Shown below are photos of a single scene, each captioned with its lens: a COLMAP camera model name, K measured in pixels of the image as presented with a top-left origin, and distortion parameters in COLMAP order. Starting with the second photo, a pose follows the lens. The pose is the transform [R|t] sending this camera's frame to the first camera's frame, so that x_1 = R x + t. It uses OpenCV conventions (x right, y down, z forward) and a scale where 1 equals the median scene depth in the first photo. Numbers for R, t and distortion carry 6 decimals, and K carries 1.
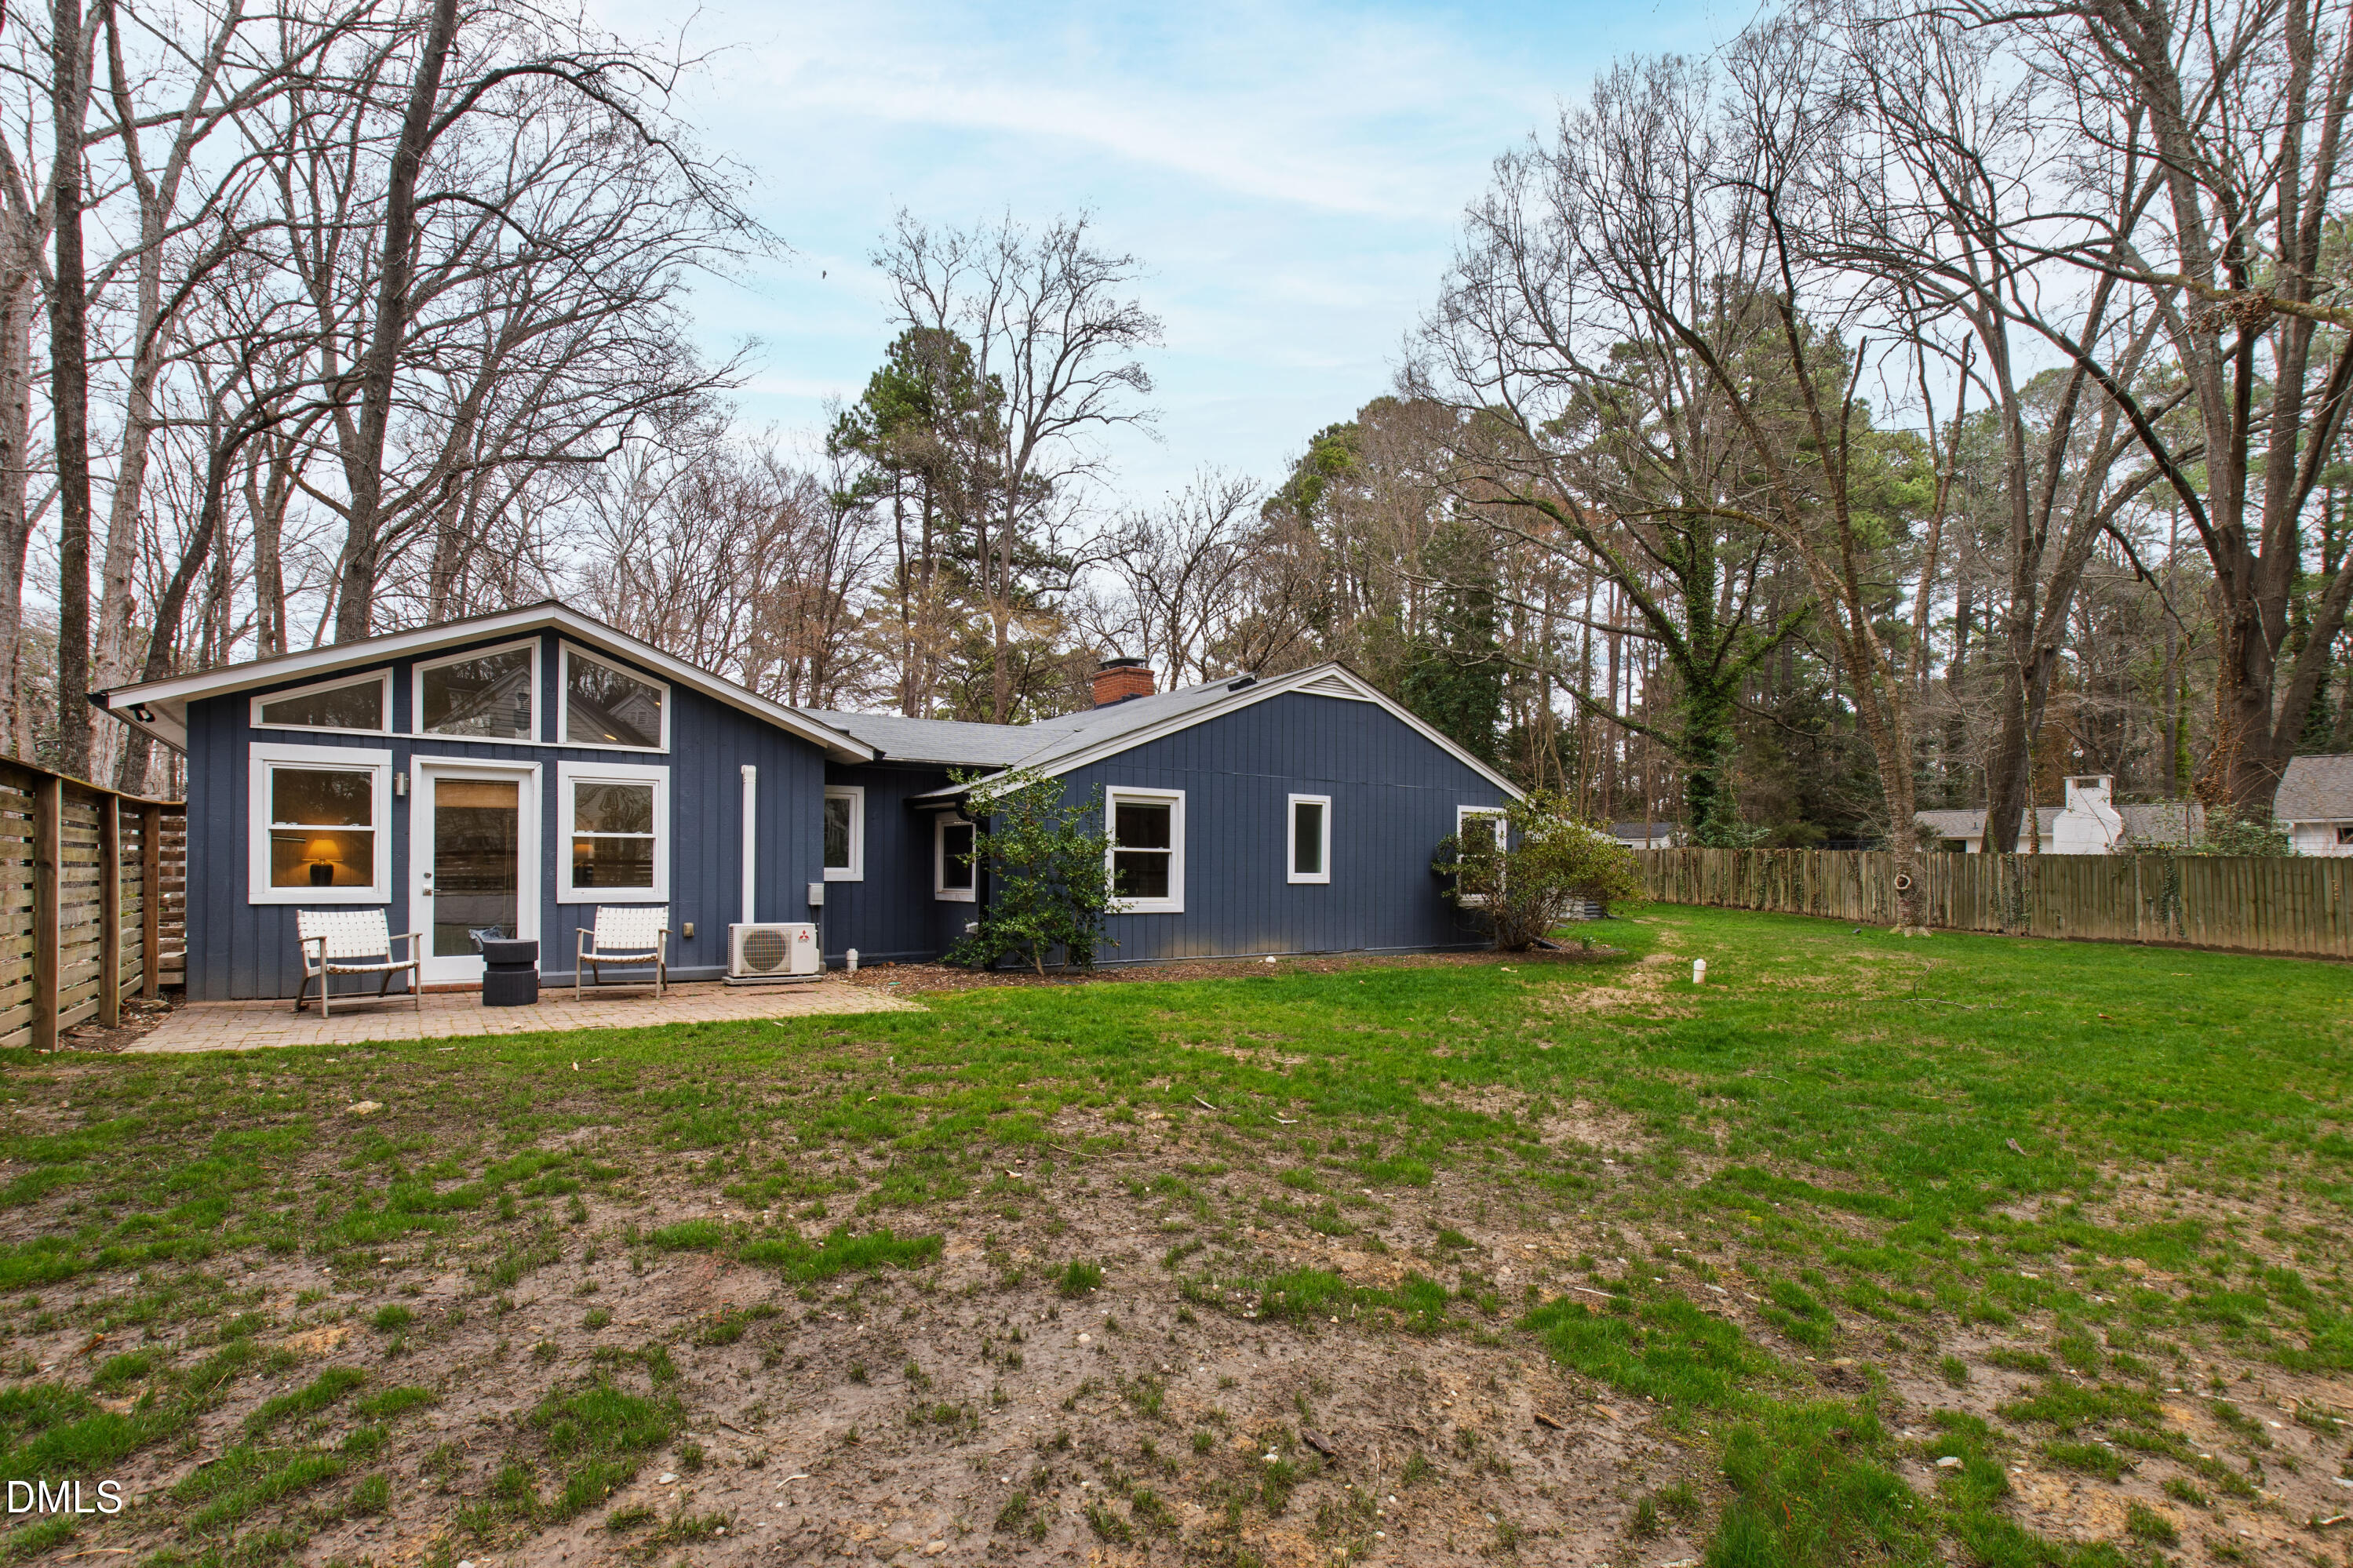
lens RADIAL K [[1059.6, 0, 1181.4], [0, 1059.6, 871.7], [0, 0, 1]] dist [-0.000645, -0.000296]
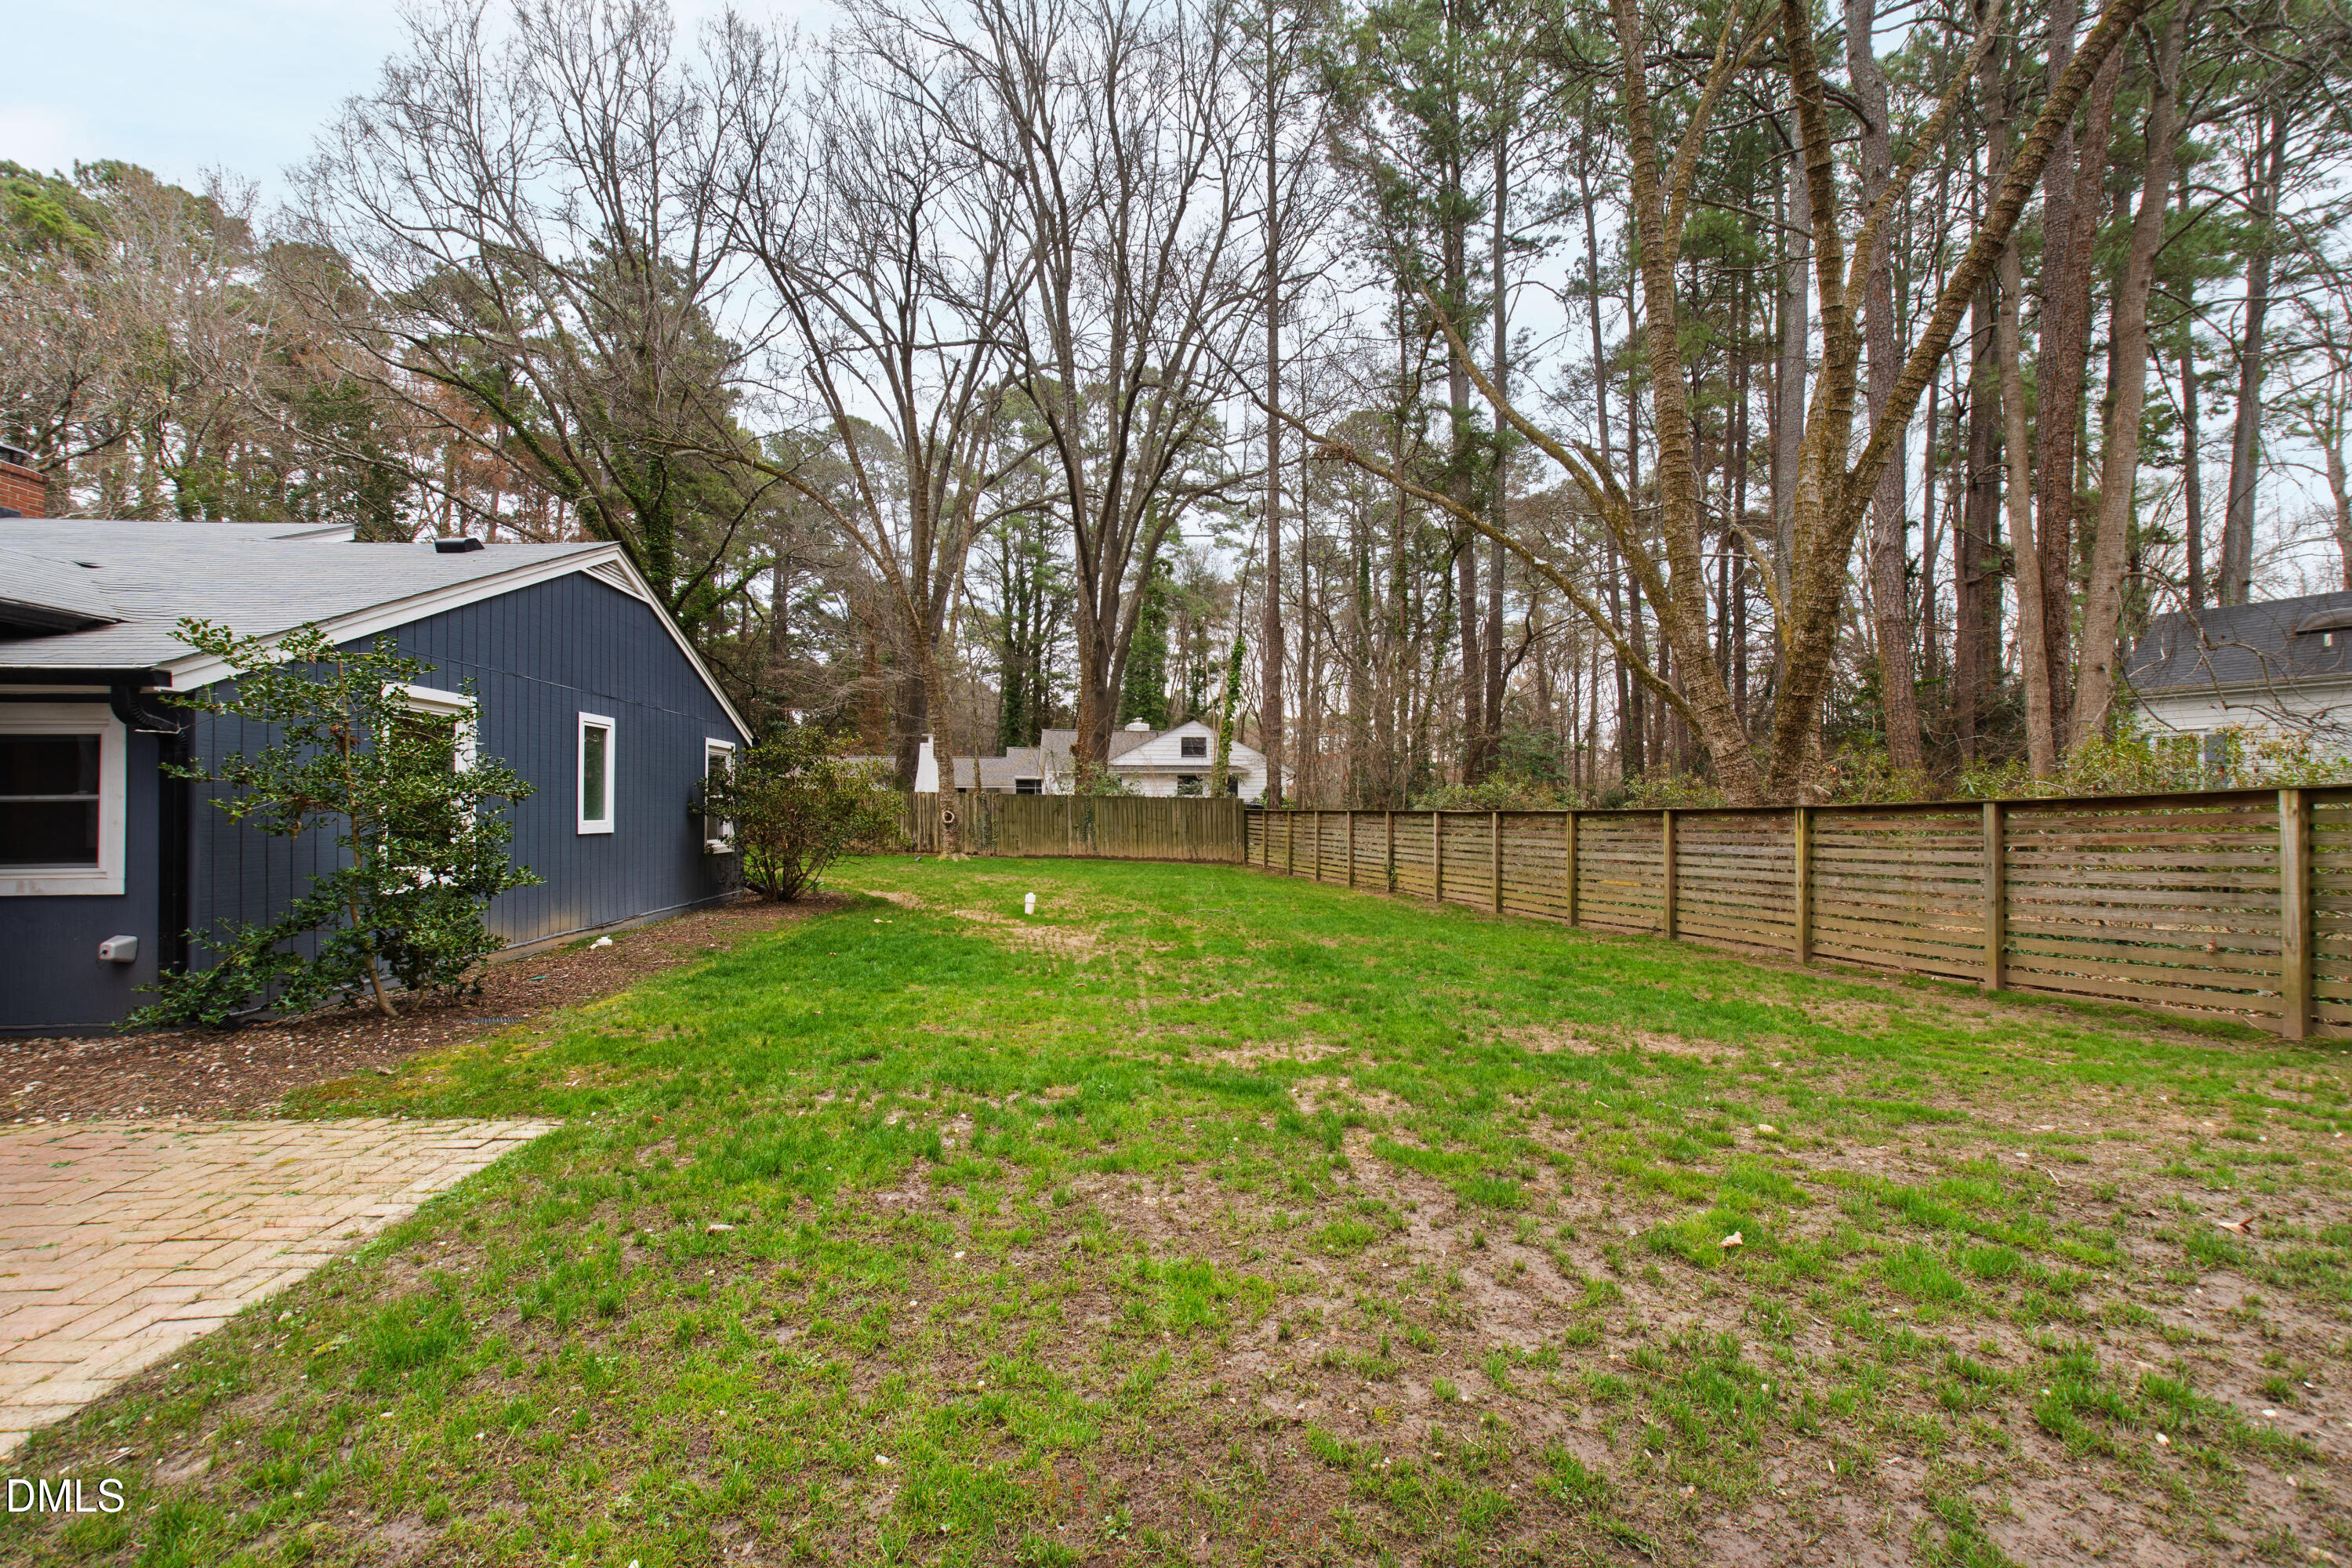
lens RADIAL K [[1016.8, 0, 1176.0], [0, 1016.8, 784.0], [0, 0, 1]] dist [0.001112, -0.000153]
pose [[0.522245, 0.008957, 0.852749, -0.189156], [0.011750, 0.999774, -0.017697, -0.004338], [-0.852715, 0.019261, 0.522022, 0.190599]]
